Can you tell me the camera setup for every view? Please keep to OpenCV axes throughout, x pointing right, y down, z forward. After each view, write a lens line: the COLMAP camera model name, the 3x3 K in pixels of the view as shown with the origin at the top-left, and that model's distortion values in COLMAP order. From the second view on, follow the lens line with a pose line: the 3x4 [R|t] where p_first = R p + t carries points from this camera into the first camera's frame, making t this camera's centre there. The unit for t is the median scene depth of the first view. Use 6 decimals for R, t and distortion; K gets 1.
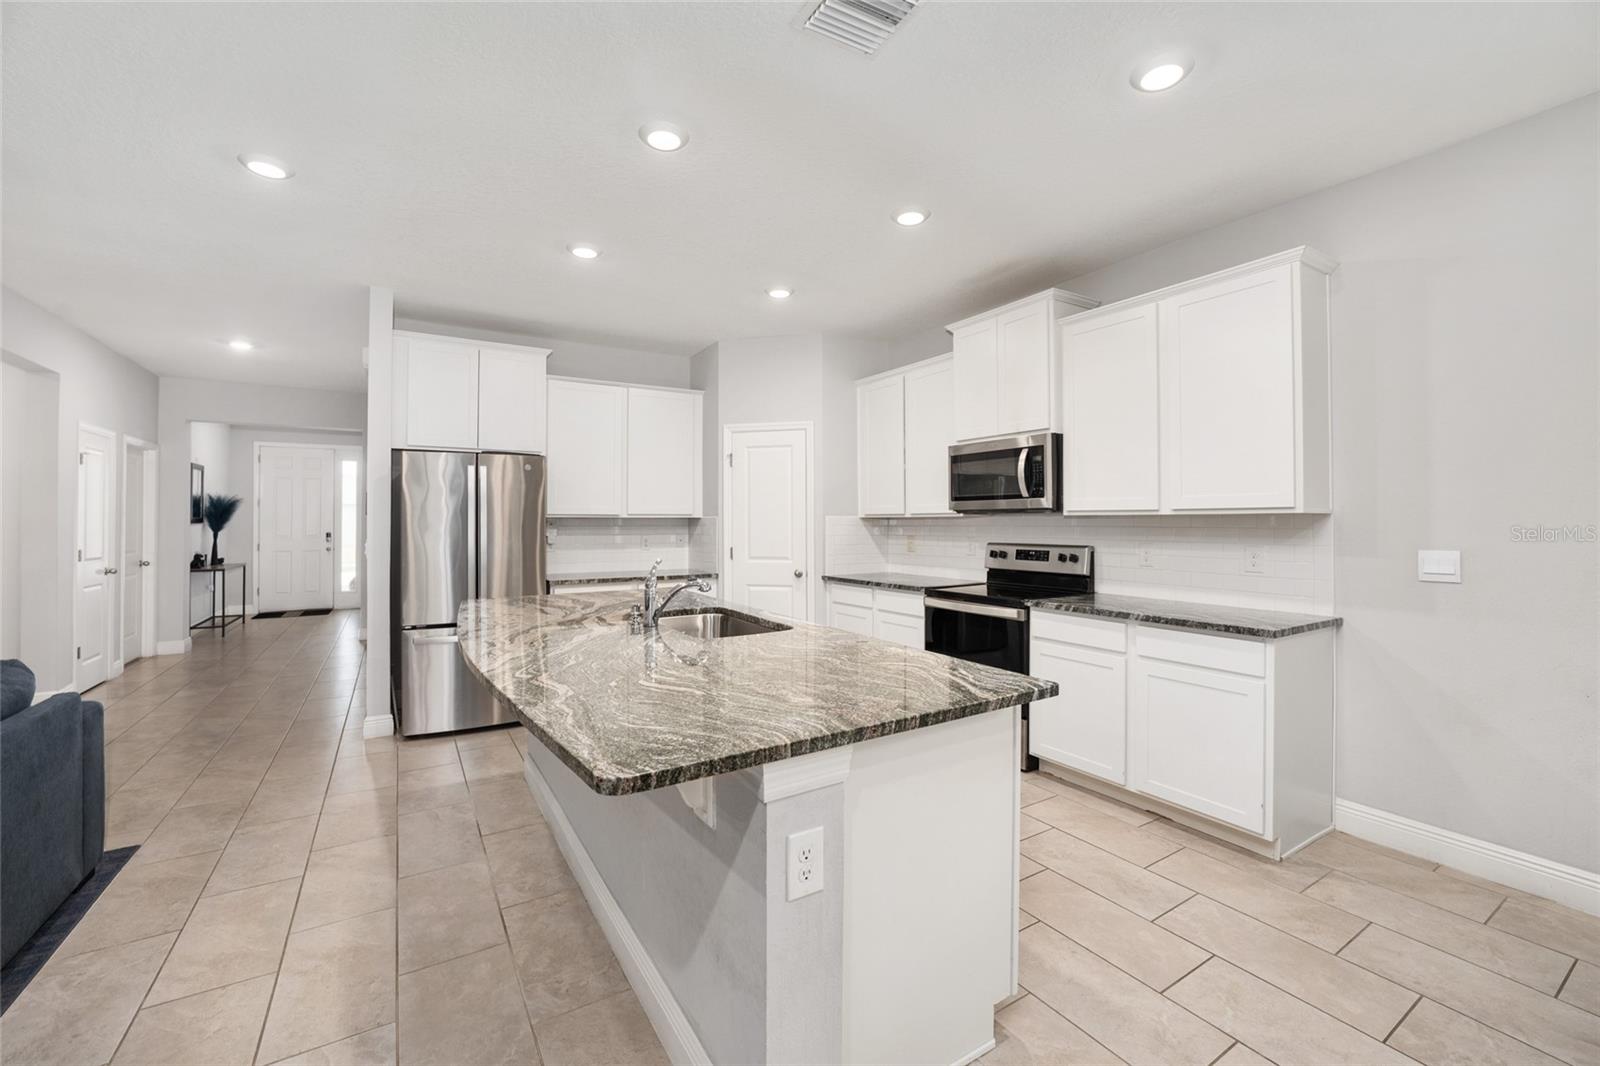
lens RADIAL K [[647.6, 0, 798.6], [0, 647.6, 516.7], [0, 0, 1]] dist [-0.031470, 0.007539]
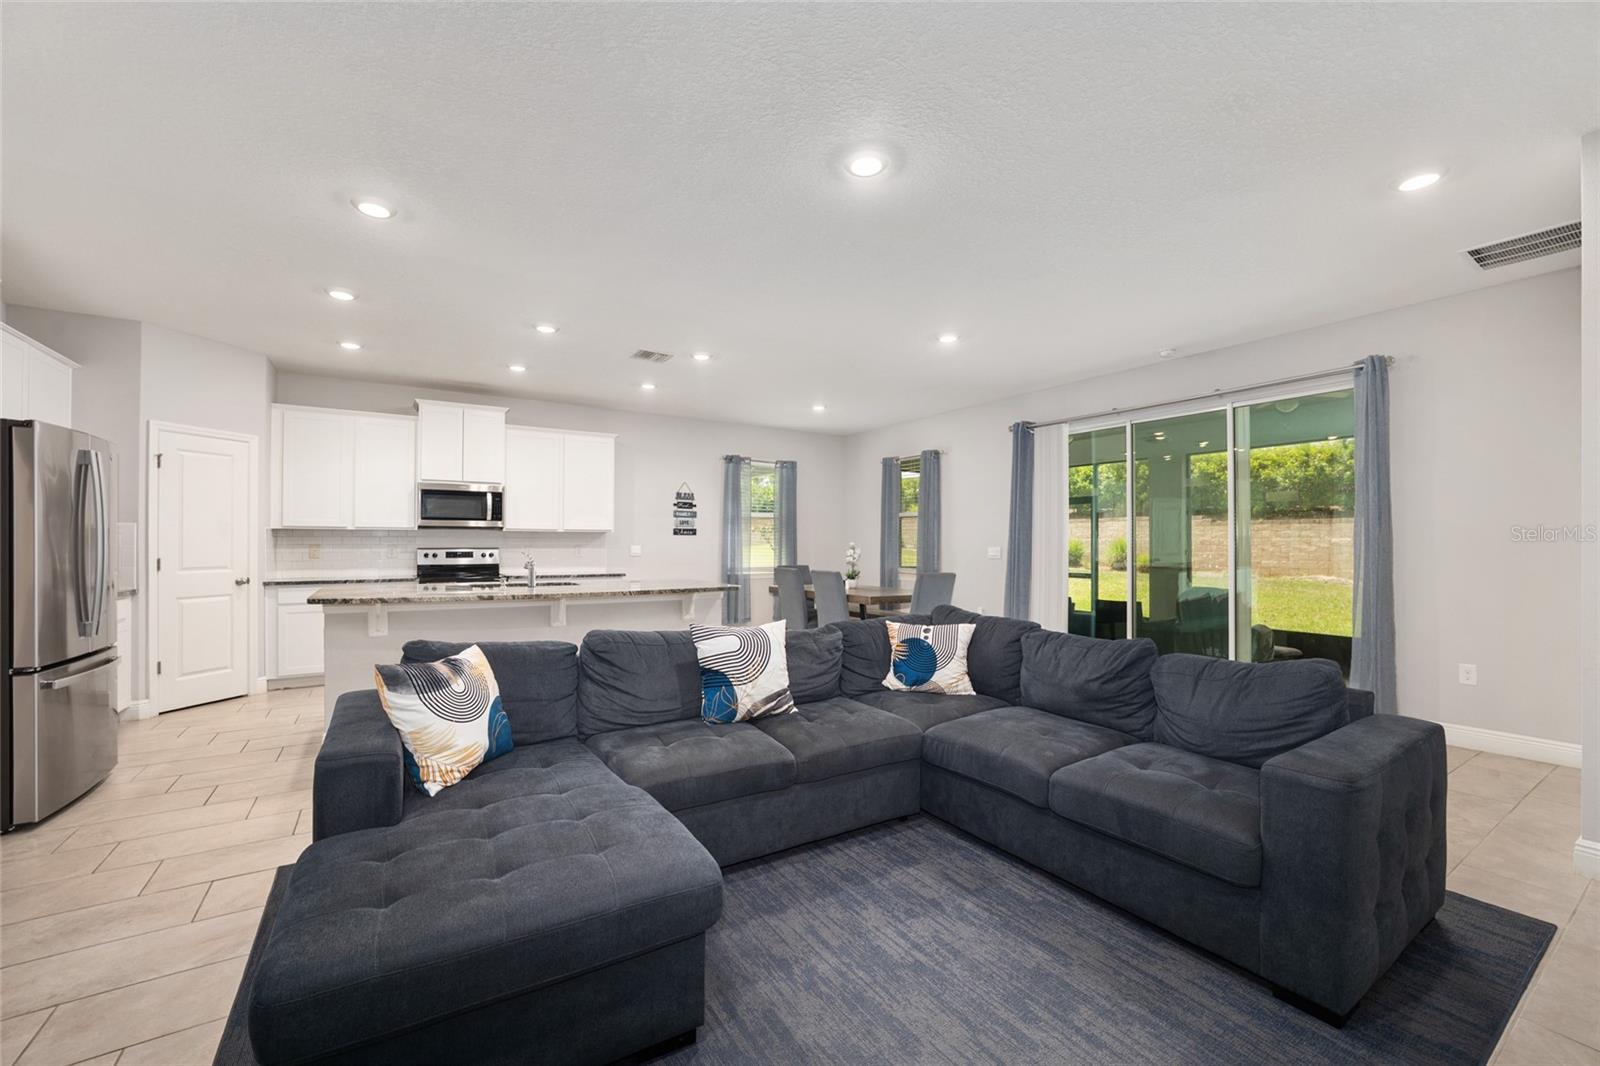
lens RADIAL K [[647.6, 0, 796.0], [0, 647.6, 536.0], [0, 0, 1]] dist [-0.031470, 0.007539]
pose [[-0.011498, 0.012407, 0.999857, -1.288629], [-0.011373, 0.999857, -0.012538, 0.023023], [-0.999869, -0.011515, -0.011355, 0.165624]]
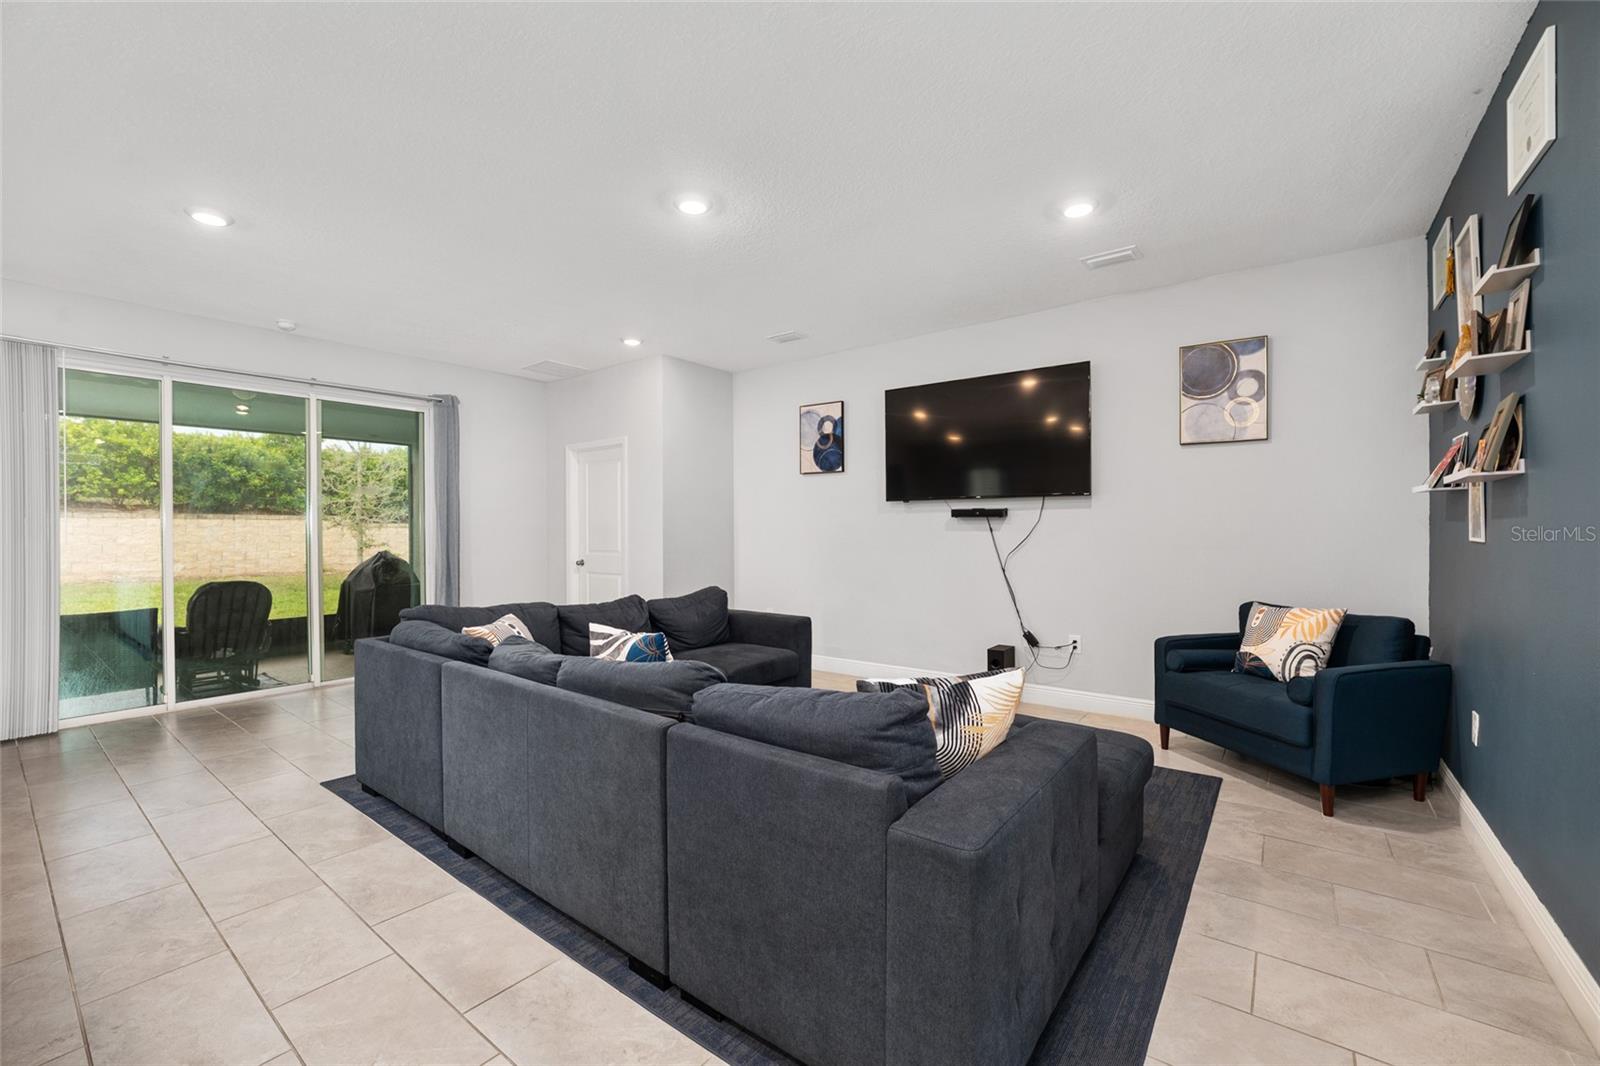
lens RADIAL K [[647.6, 0, 805.8], [0, 647.6, 540.6], [0, 0, 1]] dist [-0.031470, 0.007539]
pose [[-0.931004, 0.009875, -0.364876, -0.489368], [0.007895, 0.999945, 0.006917, 0.027202], [0.364924, 0.003558, -0.931031, 0.851205]]
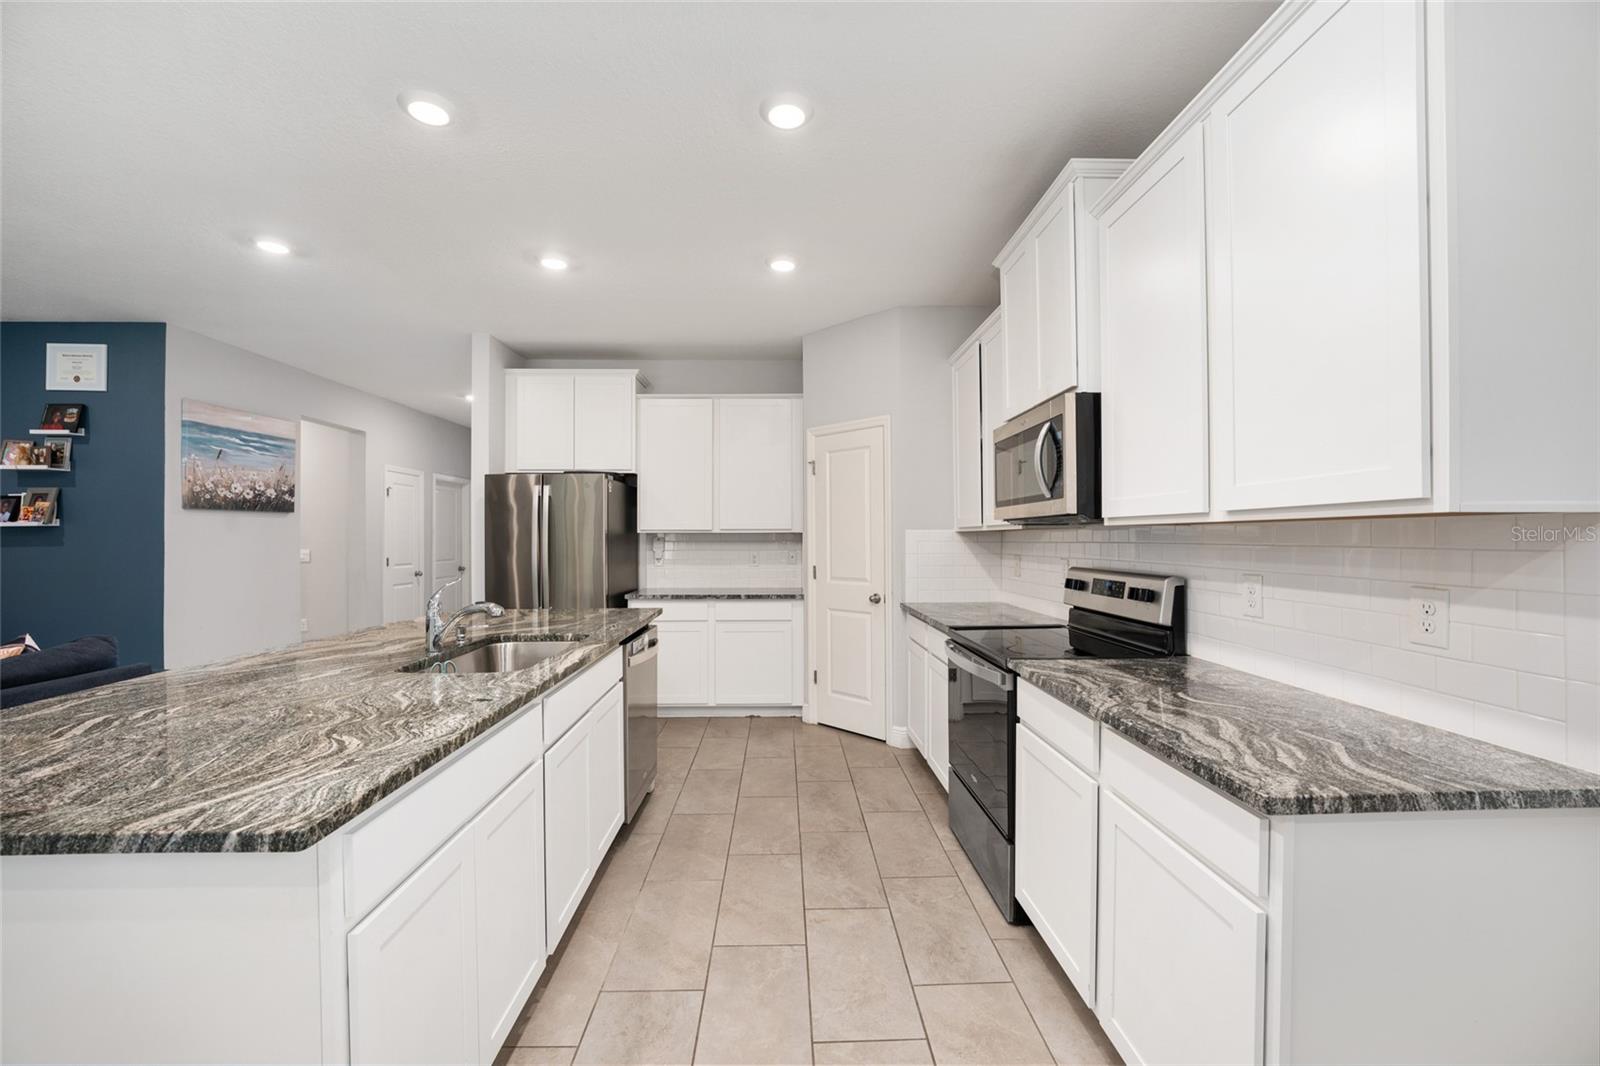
lens RADIAL K [[647.6, 0, 798.2], [0, 647.6, 531.1], [0, 0, 1]] dist [-0.031470, 0.007539]
pose [[0.866532, -0.007118, -0.499072, 0.416083], [0.007637, 0.999970, -0.001002, 0.001369], [0.499064, -0.002943, 0.866560, 0.290759]]
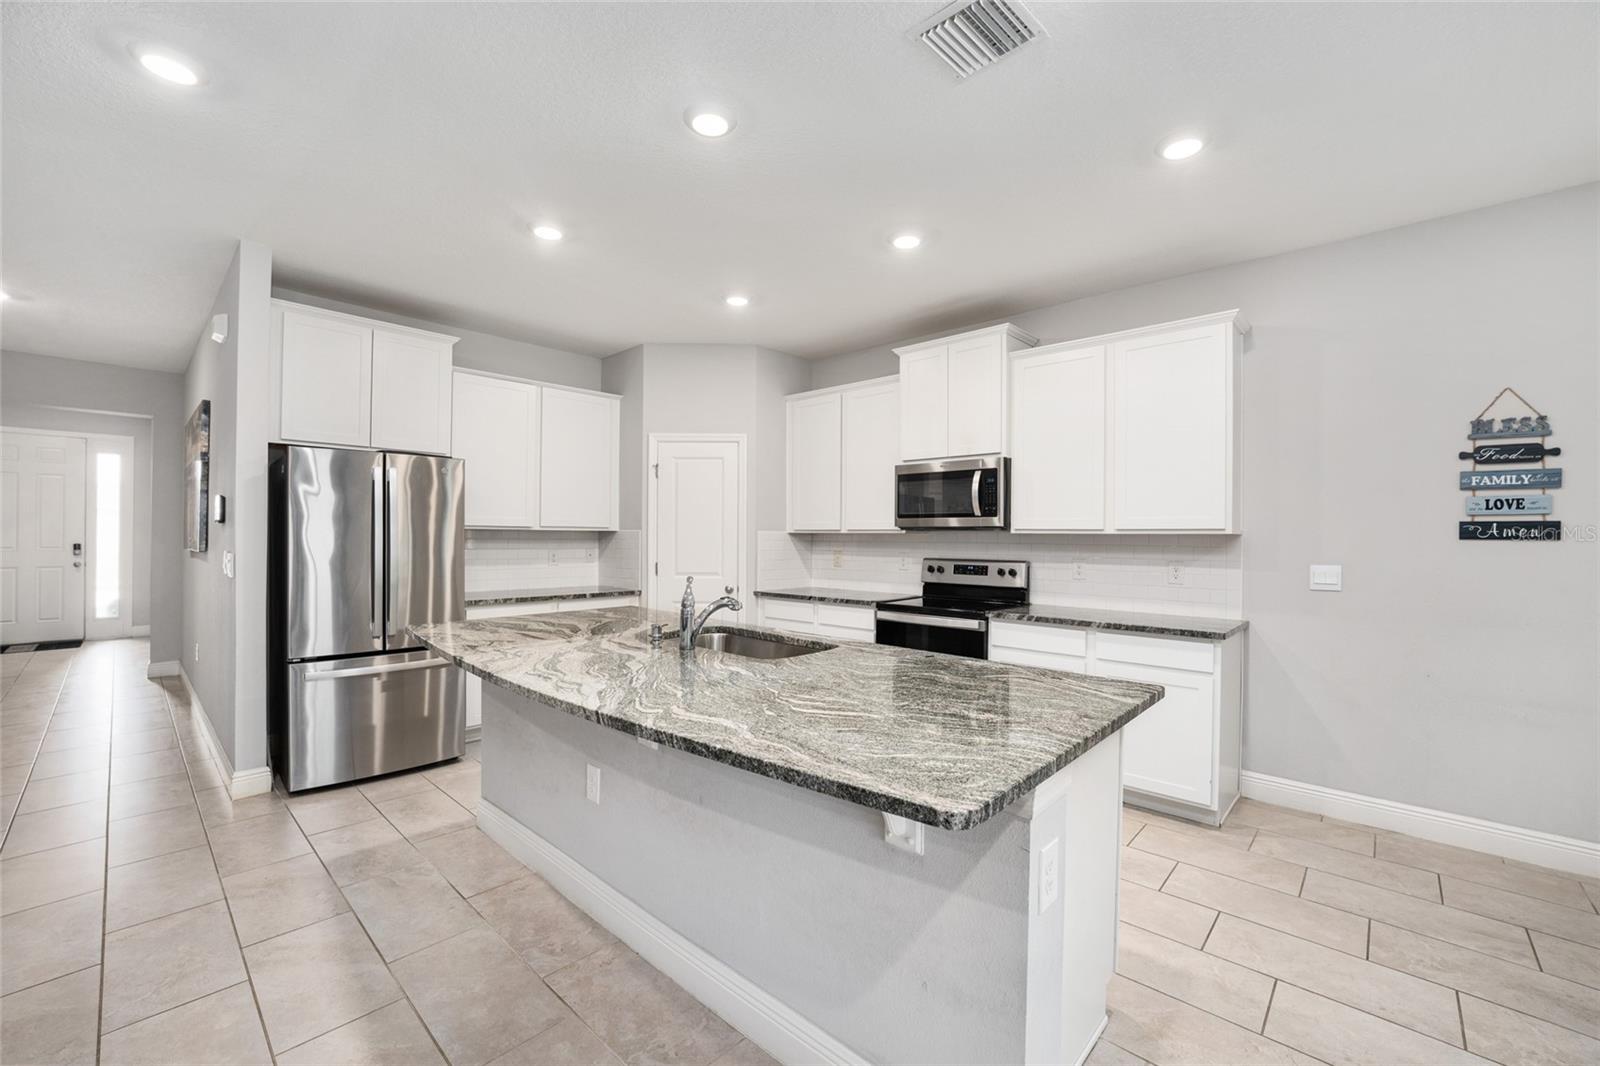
lens RADIAL K [[647.6, 0, 800.4], [0, 647.6, 536.1], [0, 0, 1]] dist [-0.031470, 0.007539]
pose [[0.964277, 0.009313, 0.264733, -0.197652], [-0.011686, 0.999904, 0.007389, -0.001090], [-0.264639, -0.010218, 0.964293, 0.038320]]
